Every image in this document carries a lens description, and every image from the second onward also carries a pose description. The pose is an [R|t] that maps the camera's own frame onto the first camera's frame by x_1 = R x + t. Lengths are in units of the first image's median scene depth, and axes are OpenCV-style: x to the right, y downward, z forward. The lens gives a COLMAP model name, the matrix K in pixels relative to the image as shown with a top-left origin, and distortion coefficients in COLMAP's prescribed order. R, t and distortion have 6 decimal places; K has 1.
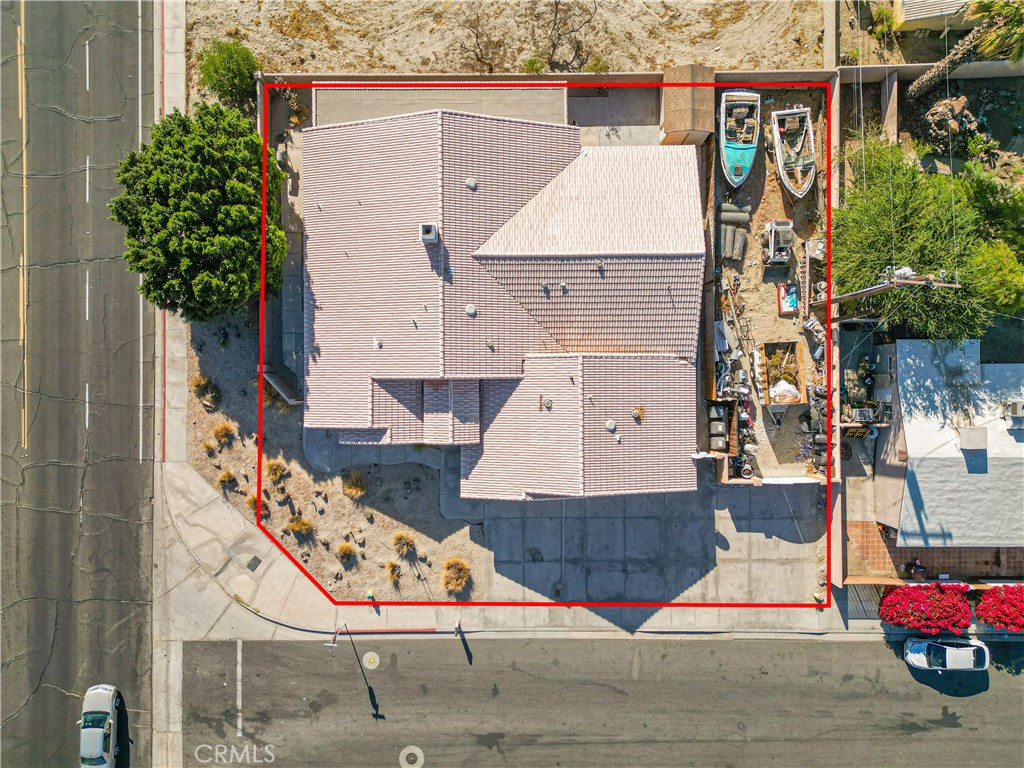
lens RADIAL K [[707.3, 0, 512.0], [0, 707.3, 384.0], [0, 0, 1]] dist [0.035288, -0.007857]
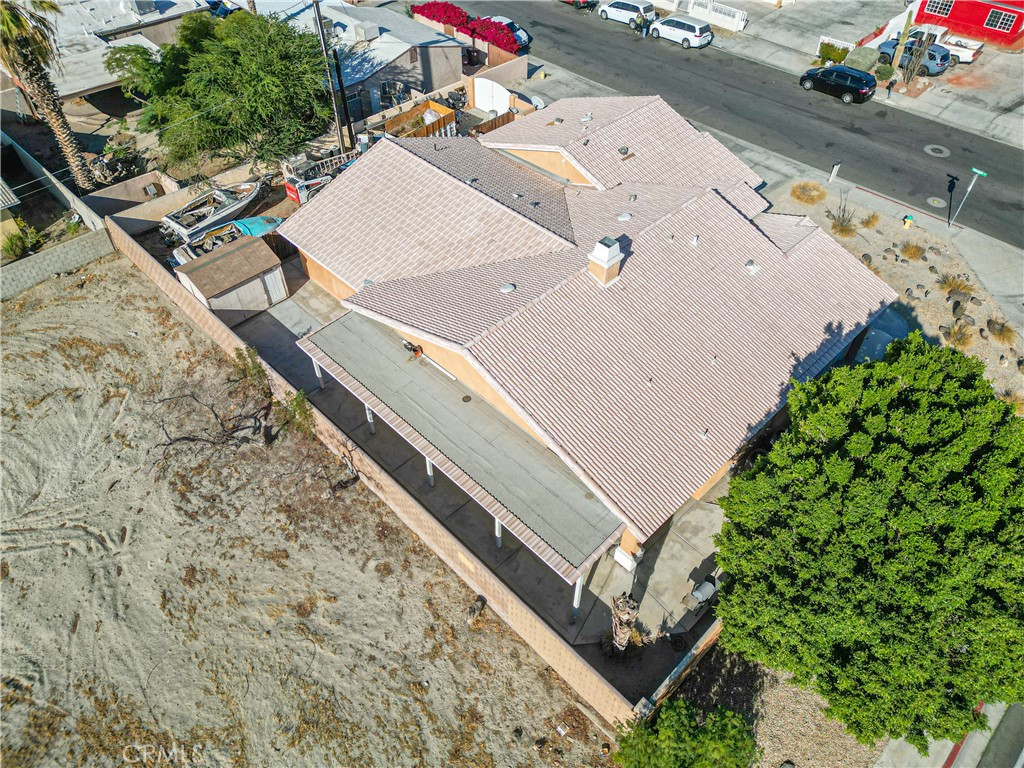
lens RADIAL K [[707.3, 0, 512.0], [0, 707.3, 384.0], [0, 0, 1]] dist [0.035288, -0.007857]
pose [[-0.699200, -0.519080, 0.491605, -0.388539], [0.714868, -0.498907, 0.489954, -0.578099], [-0.009060, 0.694009, 0.719909, 0.490788]]
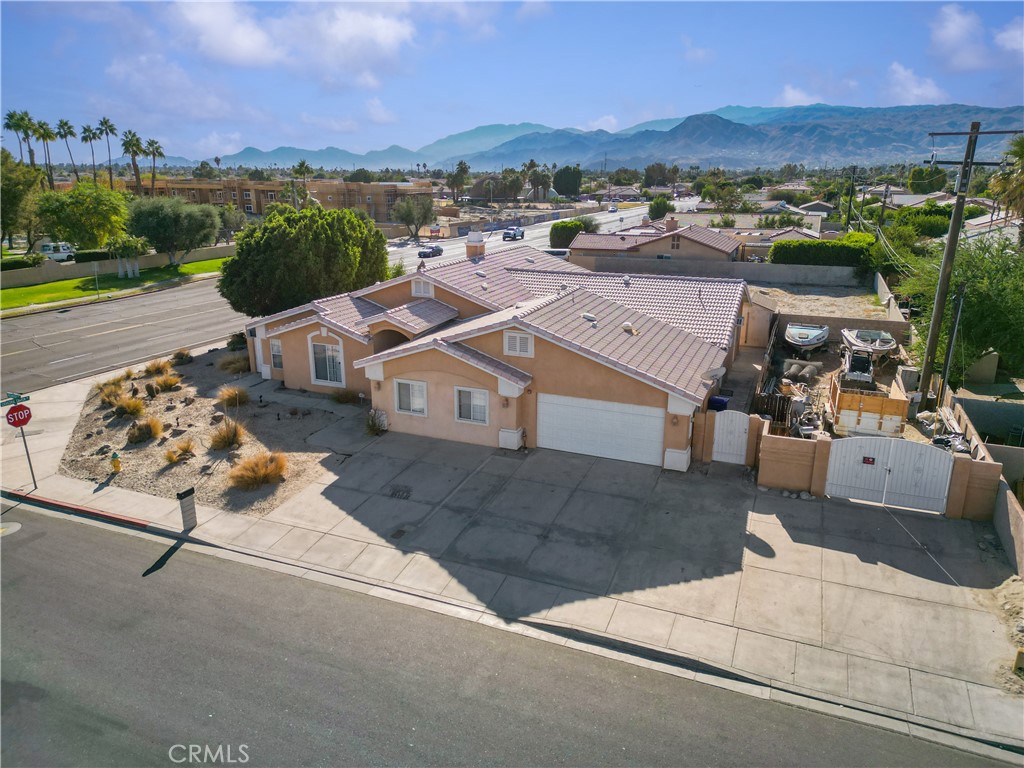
lens RADIAL K [[707.3, 0, 512.0], [0, 707.3, 384.0], [0, 0, 1]] dist [0.035288, -0.007857]
pose [[0.923907, 0.127876, -0.360616, 0.300738], [-0.382541, 0.289856, -0.877295, 0.666734], [-0.007658, 0.948489, 0.316718, 0.749230]]
